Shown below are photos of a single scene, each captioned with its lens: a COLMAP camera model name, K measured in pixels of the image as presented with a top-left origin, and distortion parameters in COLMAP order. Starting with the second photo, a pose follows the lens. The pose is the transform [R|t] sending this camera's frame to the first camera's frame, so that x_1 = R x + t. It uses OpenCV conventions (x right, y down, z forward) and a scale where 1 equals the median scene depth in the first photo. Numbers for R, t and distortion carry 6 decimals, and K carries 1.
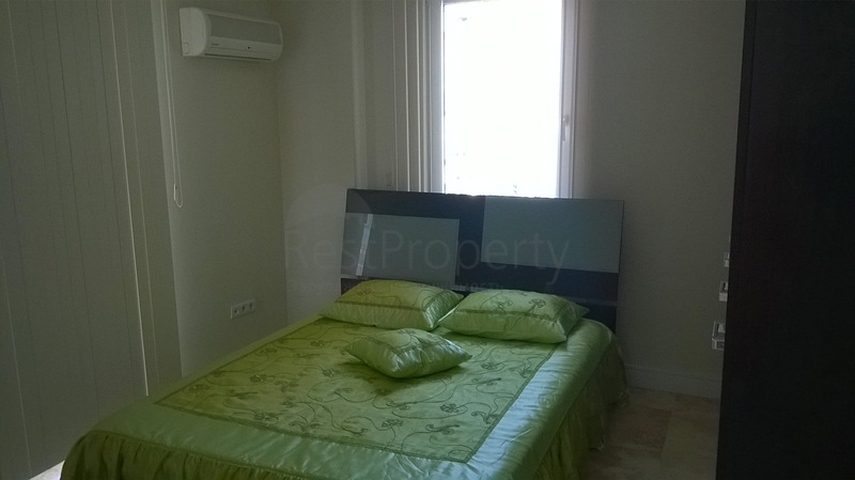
lens RADIAL K [[706.2, 0, 427.5], [0, 706.2, 245.4], [0, 0, 1]] dist [0.009656, -0.062292]
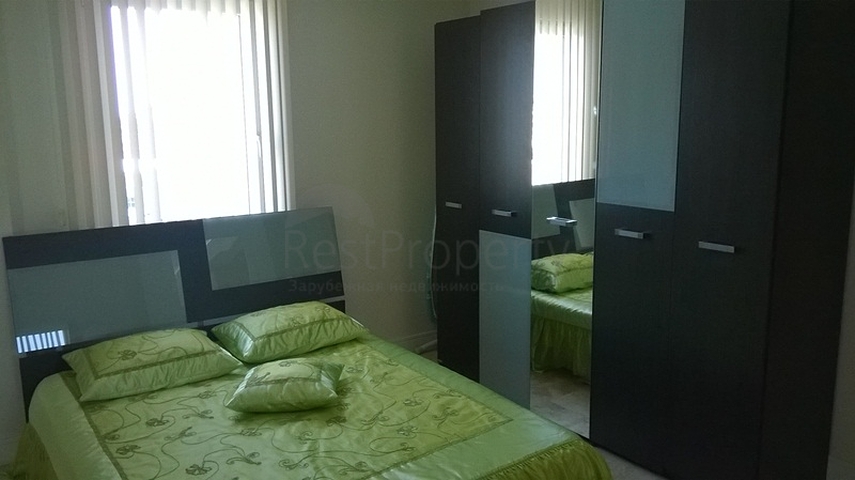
lens RADIAL K [[706.2, 0, 427.5], [0, 706.2, 245.4], [0, 0, 1]] dist [0.009656, -0.062292]
pose [[0.510488, -0.145014, 0.847569, -0.600996], [0.191136, 0.980154, 0.052579, -0.032317], [-0.838373, 0.135160, 0.528075, 0.309301]]
